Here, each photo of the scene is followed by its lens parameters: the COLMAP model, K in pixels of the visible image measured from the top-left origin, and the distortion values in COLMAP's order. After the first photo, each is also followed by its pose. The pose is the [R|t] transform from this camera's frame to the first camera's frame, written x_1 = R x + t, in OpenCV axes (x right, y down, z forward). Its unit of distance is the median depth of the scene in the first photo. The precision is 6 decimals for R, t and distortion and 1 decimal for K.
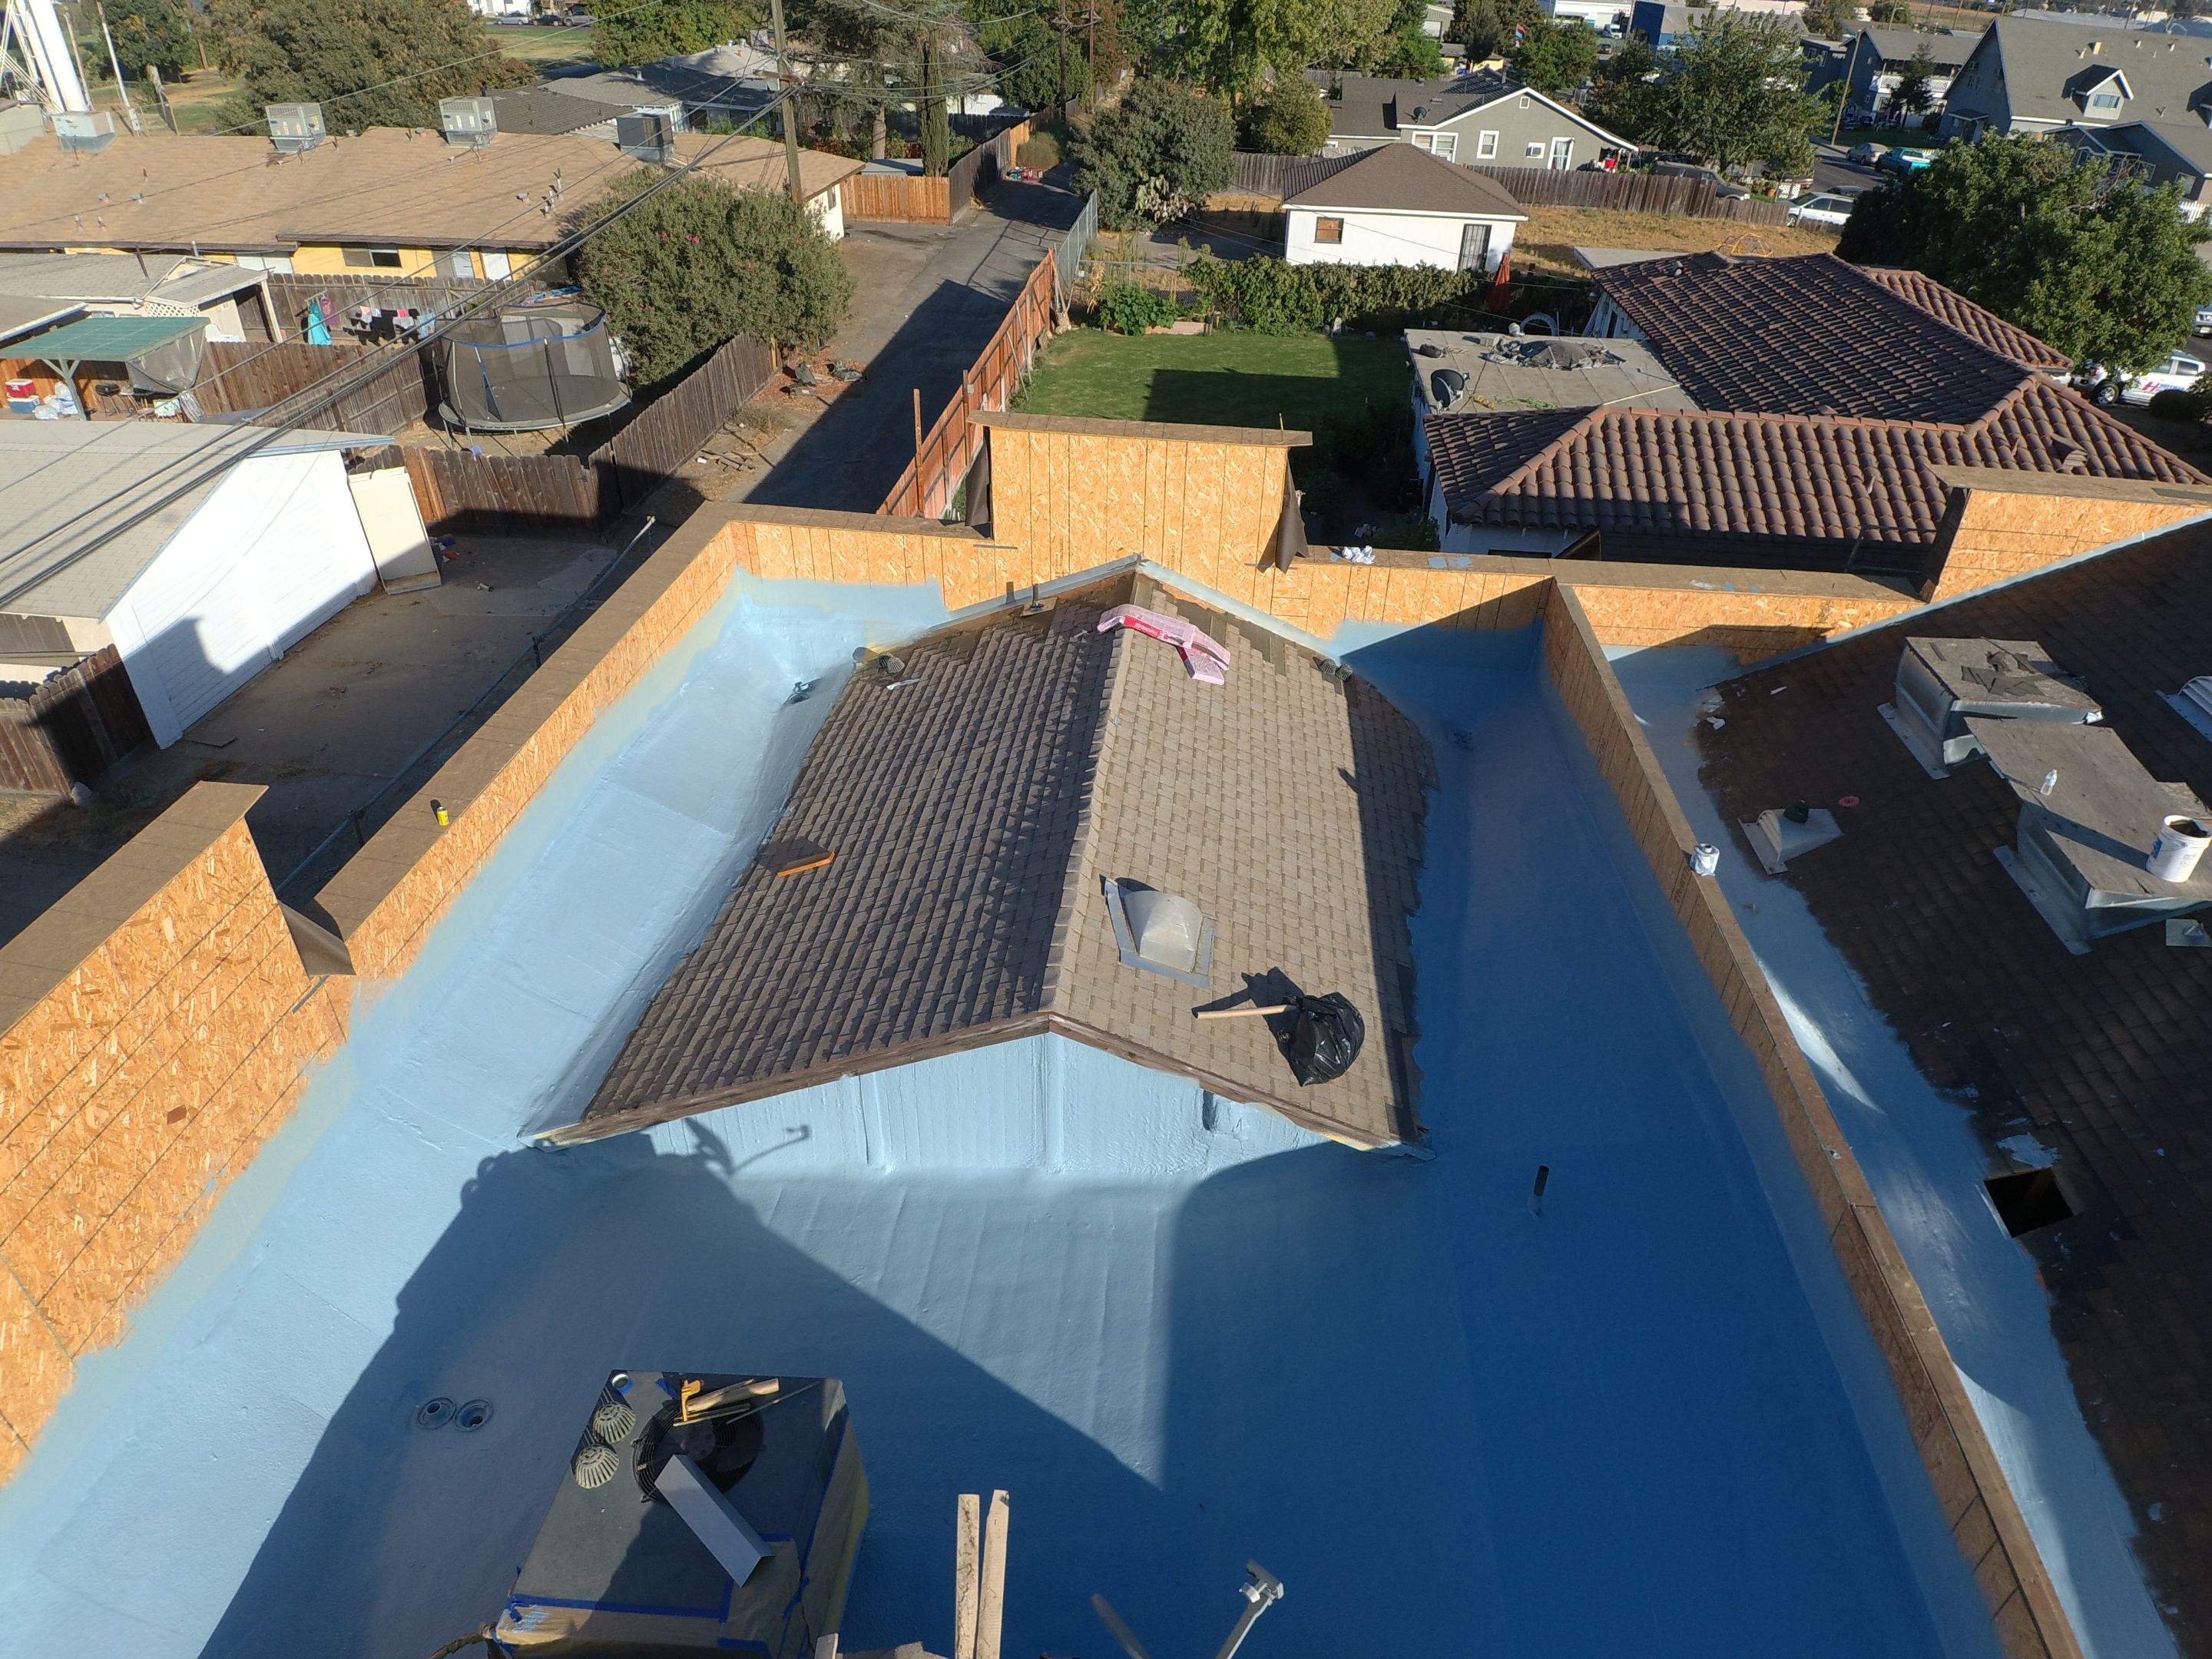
lens RADIAL K [[1316.8, 0, 1149.4], [0, 1316.8, 835.9], [0, 0, 1]] dist [0.090272, -0.124107]
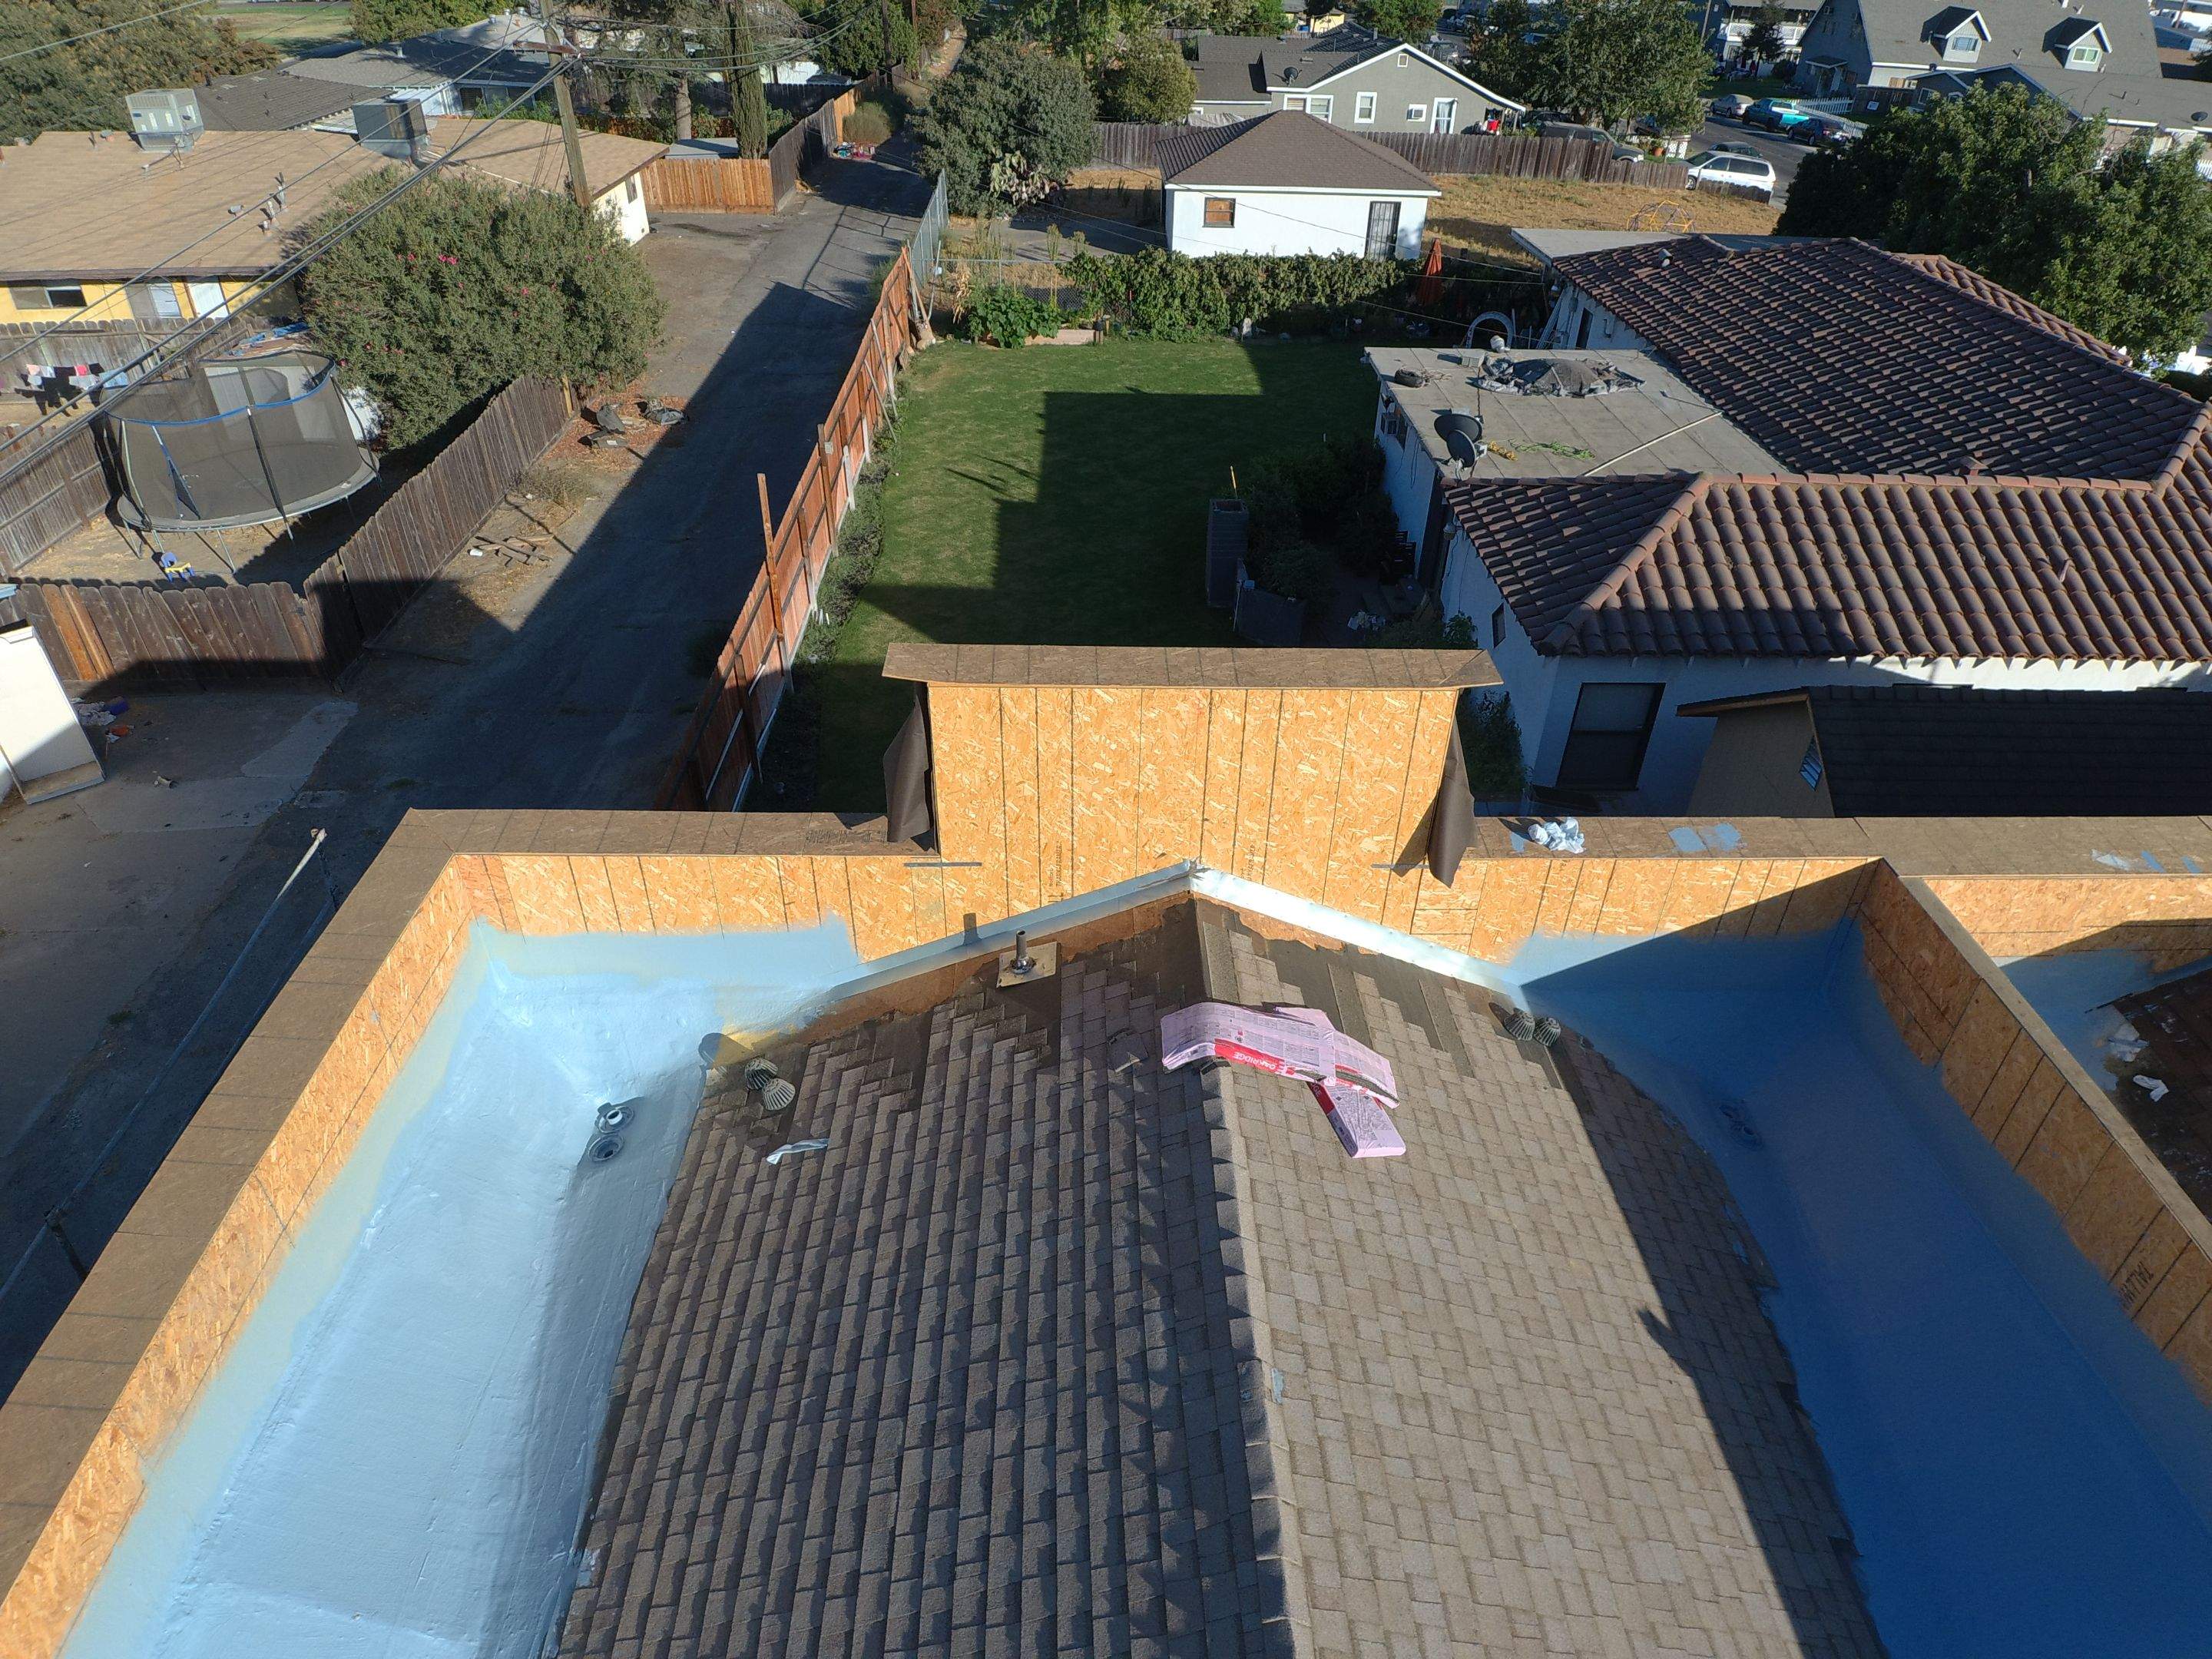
lens RADIAL K [[1316.8, 0, 1149.4], [0, 1316.8, 835.9], [0, 0, 1]] dist [0.090272, -0.124107]
pose [[0.992755, -0.072490, 0.095824, -0.037197], [0.070350, 0.997196, 0.025525, -0.109409], [-0.097406, -0.018599, 0.995071, 0.192538]]
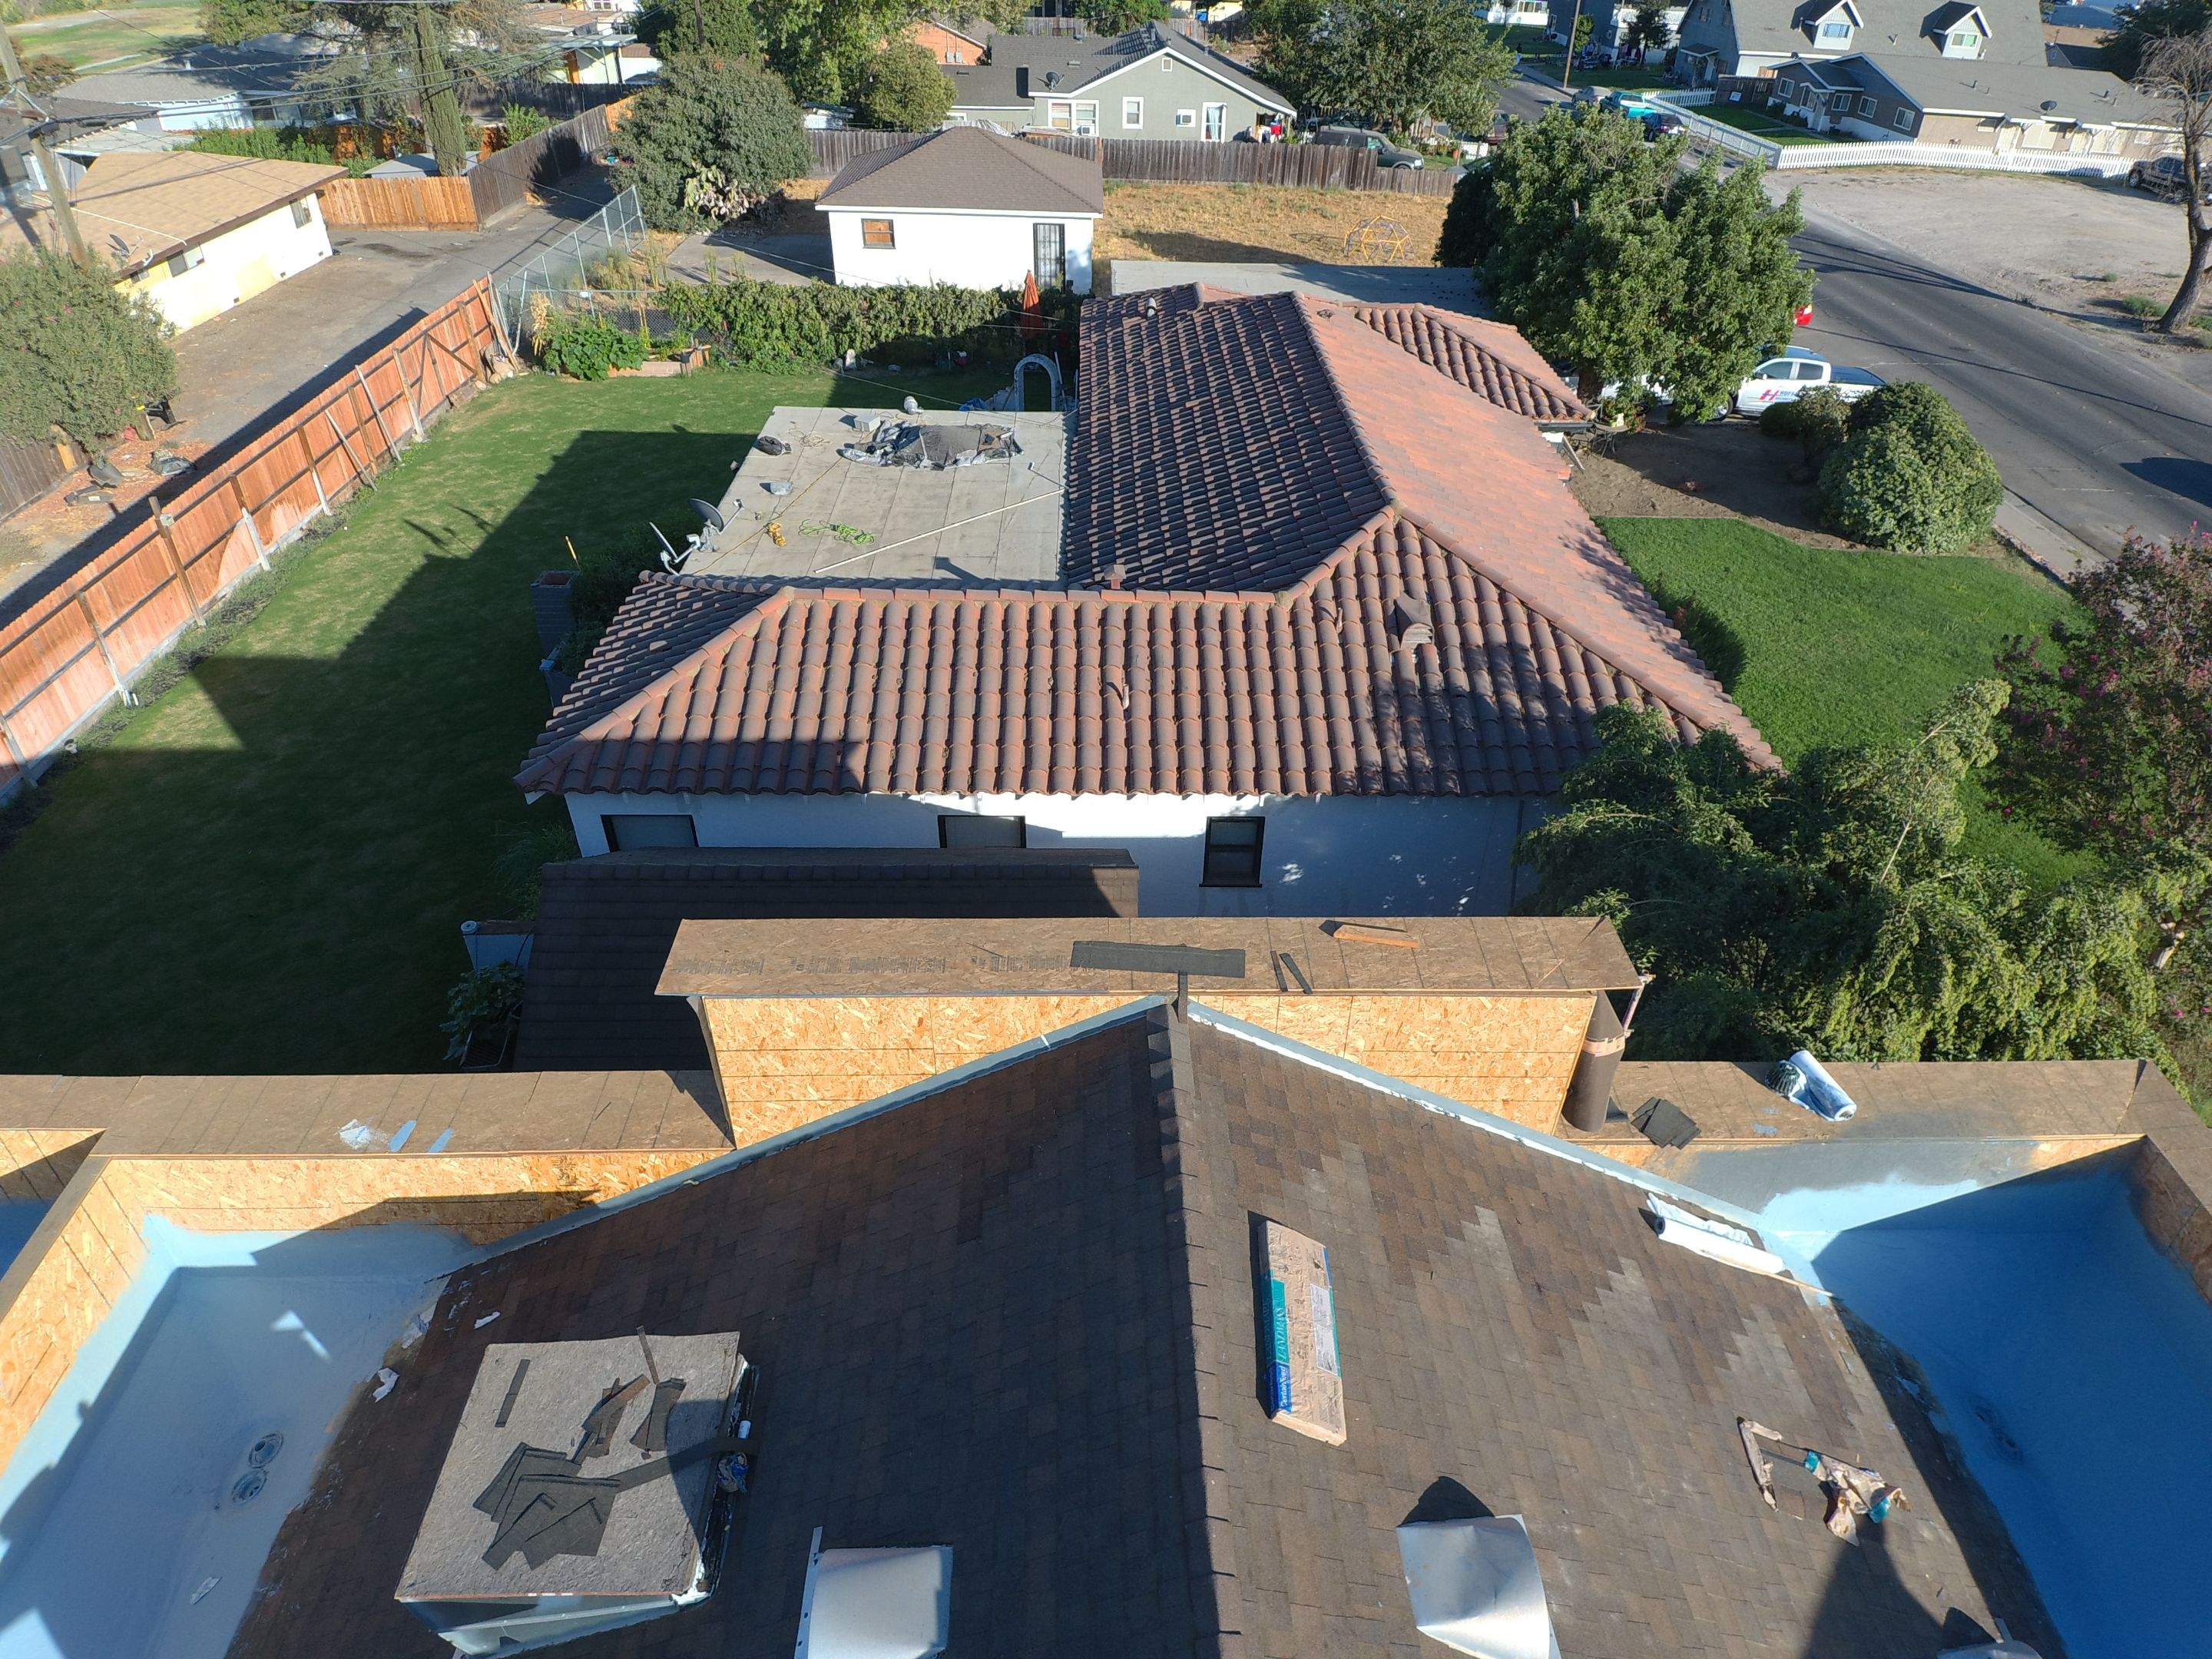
lens RADIAL K [[1316.8, 0, 1149.4], [0, 1316.8, 835.9], [0, 0, 1]] dist [0.090272, -0.124107]
pose [[0.993769, -0.070885, 0.086013, 0.314125], [0.067716, 0.996933, 0.039228, -0.138985], [-0.088530, -0.033159, 0.995521, 0.183813]]
